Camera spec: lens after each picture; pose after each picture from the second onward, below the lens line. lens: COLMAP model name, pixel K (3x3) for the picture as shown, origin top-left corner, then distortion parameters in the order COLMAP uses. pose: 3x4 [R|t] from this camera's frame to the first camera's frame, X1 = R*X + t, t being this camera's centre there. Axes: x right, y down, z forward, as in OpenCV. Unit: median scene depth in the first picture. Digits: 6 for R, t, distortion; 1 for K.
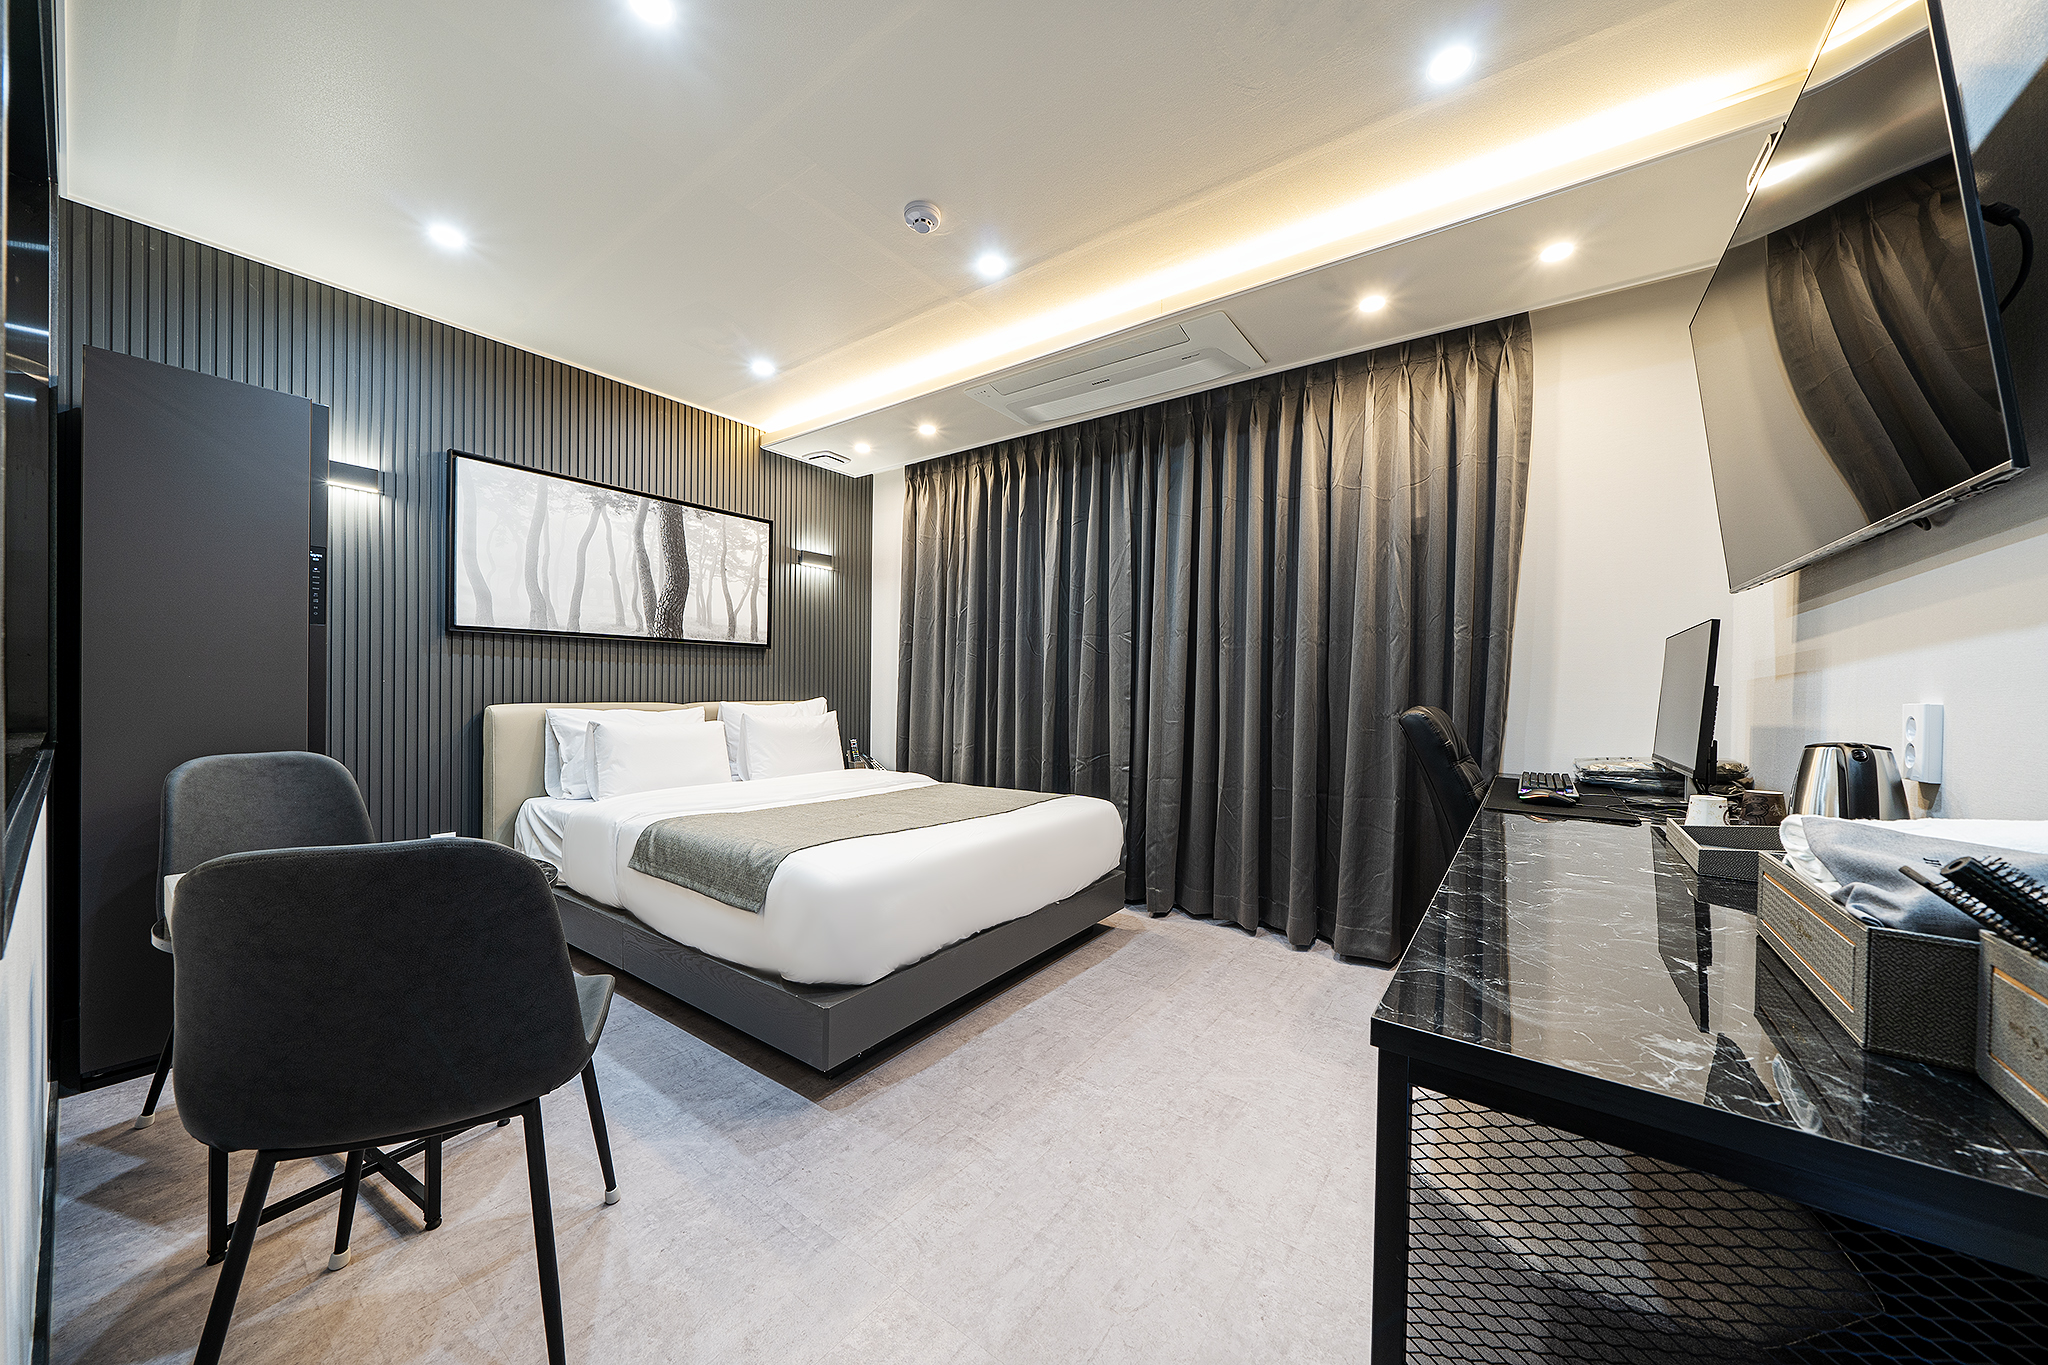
lens RADIAL K [[704.5, 0, 1026.7], [0, 704.5, 688.7], [0, 0, 1]] dist [-0.005405, 0.000107]
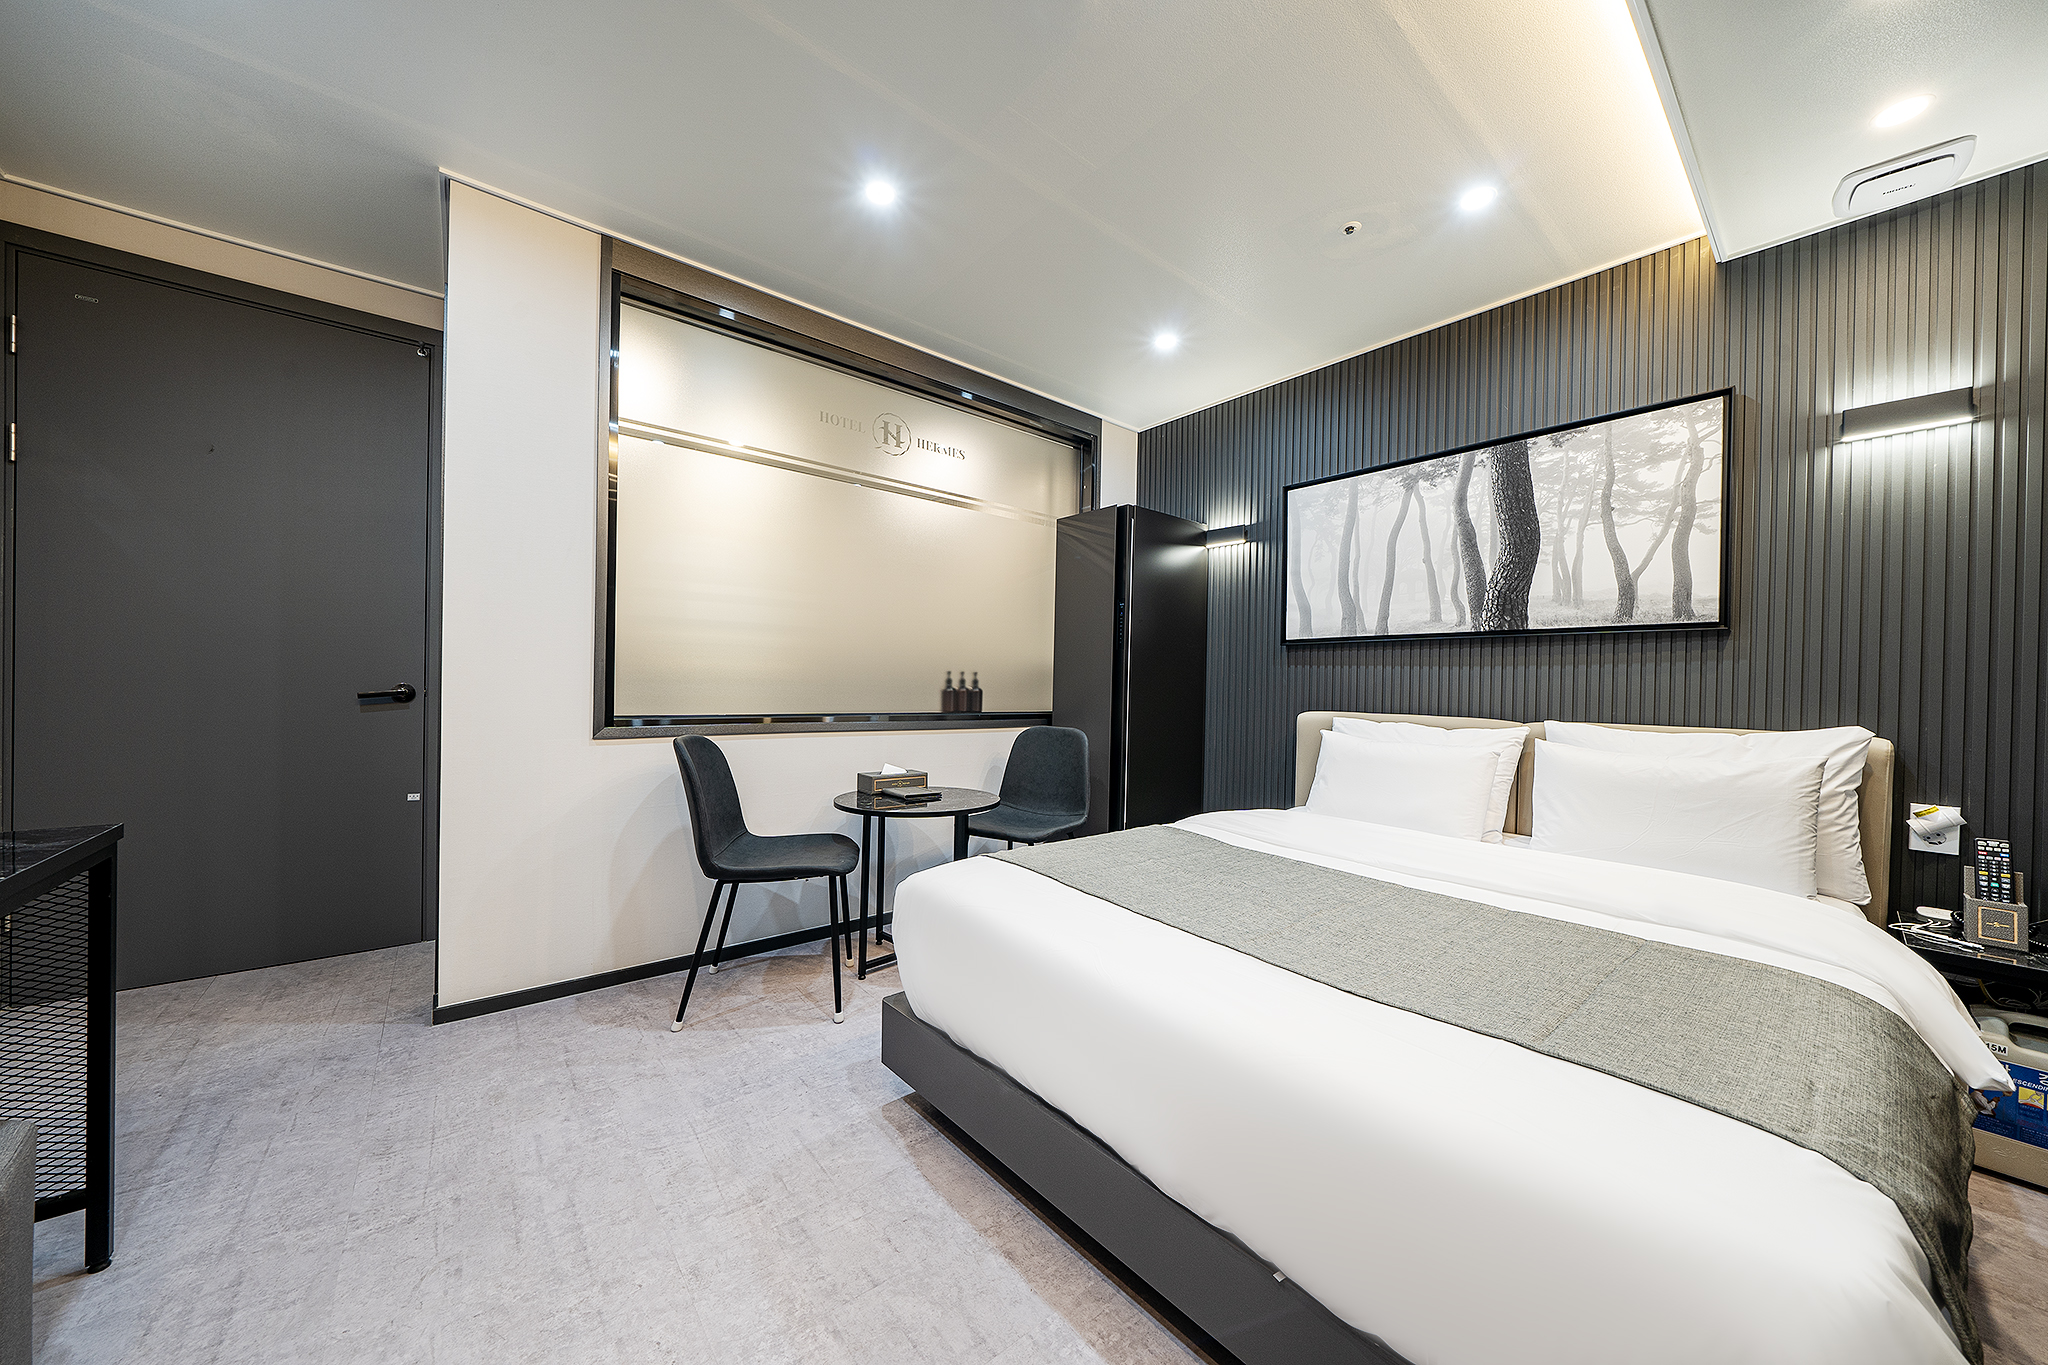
lens RADIAL K [[704.5, 0, 1026.7], [0, 704.5, 688.7], [0, 0, 1]] dist [-0.005405, 0.000107]
pose [[-0.250427, -0.012182, -0.968059, 0.307079], [-0.024153, 0.999688, -0.006332, 0.004929], [0.967834, 0.021796, -0.250643, 0.688038]]
